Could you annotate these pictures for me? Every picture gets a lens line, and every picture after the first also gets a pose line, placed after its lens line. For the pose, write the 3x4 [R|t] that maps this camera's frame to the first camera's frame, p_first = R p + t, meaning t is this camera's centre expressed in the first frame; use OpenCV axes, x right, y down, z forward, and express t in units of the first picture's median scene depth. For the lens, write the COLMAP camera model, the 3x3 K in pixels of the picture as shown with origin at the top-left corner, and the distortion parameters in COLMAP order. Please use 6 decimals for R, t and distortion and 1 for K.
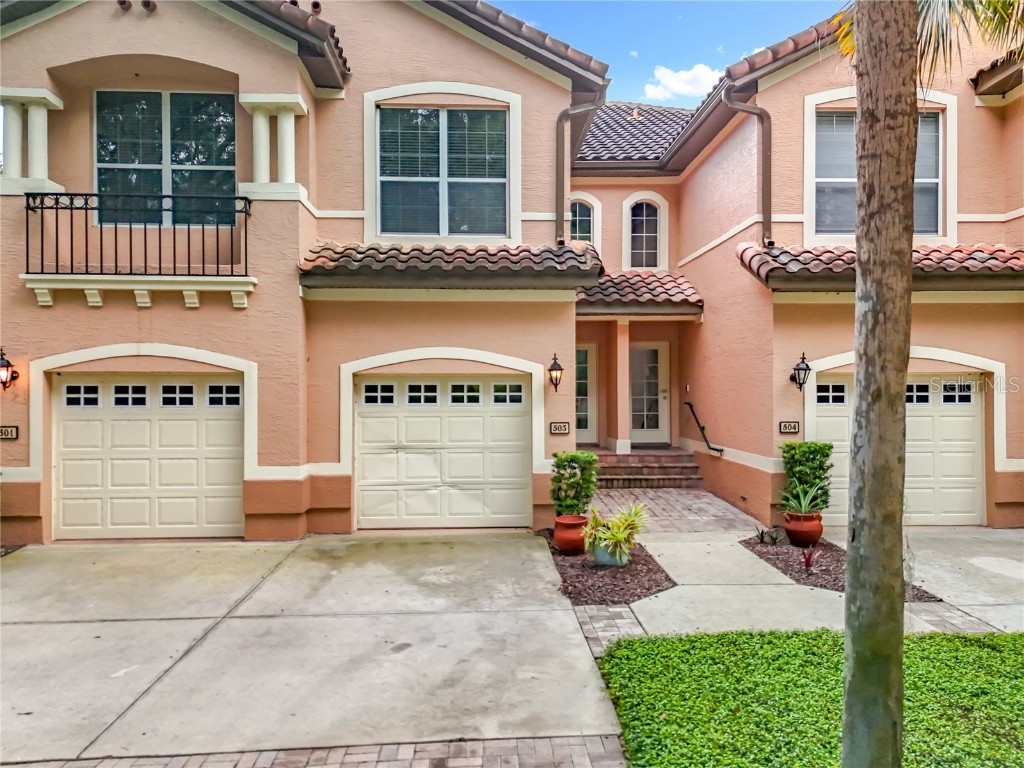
lens RADIAL K [[748.7, 0, 505.9], [0, 748.7, 386.9], [0, 0, 1]] dist [0.092090, -0.098065]
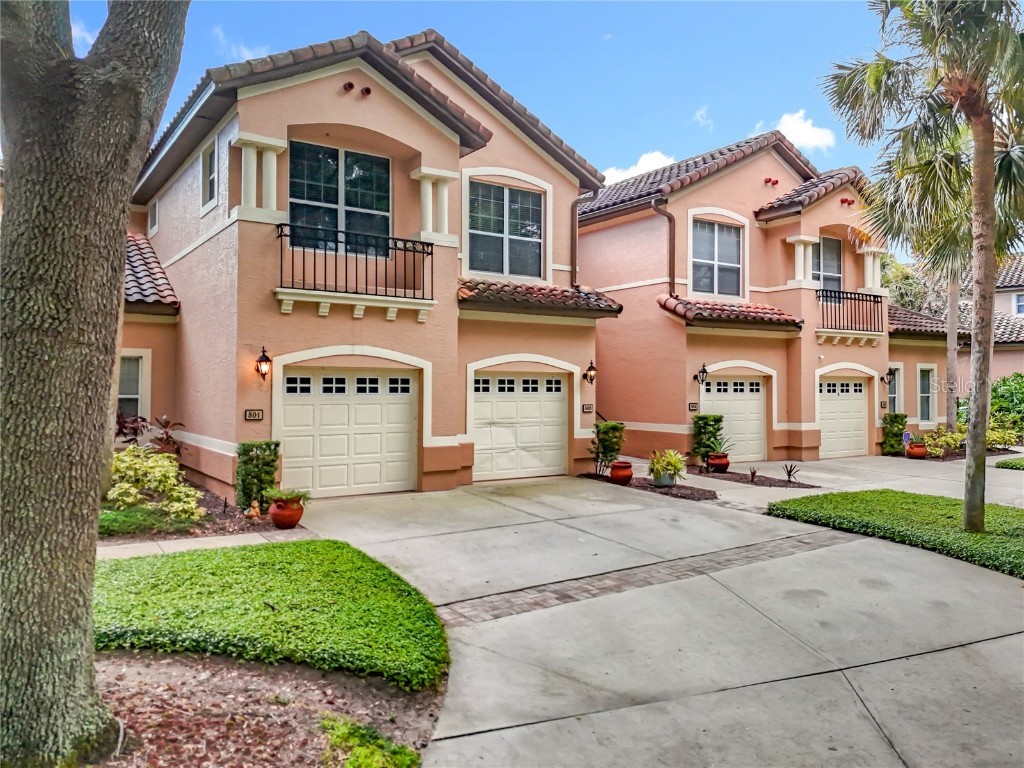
lens RADIAL K [[737.6, 0, 505.3], [0, 737.6, 370.9], [0, 0, 1]] dist [0.061451, -0.005740]
pose [[0.860229, 0.016004, 0.509657, -0.830529], [-0.007742, 0.999802, -0.018328, 0.007200], [-0.509849, 0.011820, 0.860183, -0.211566]]
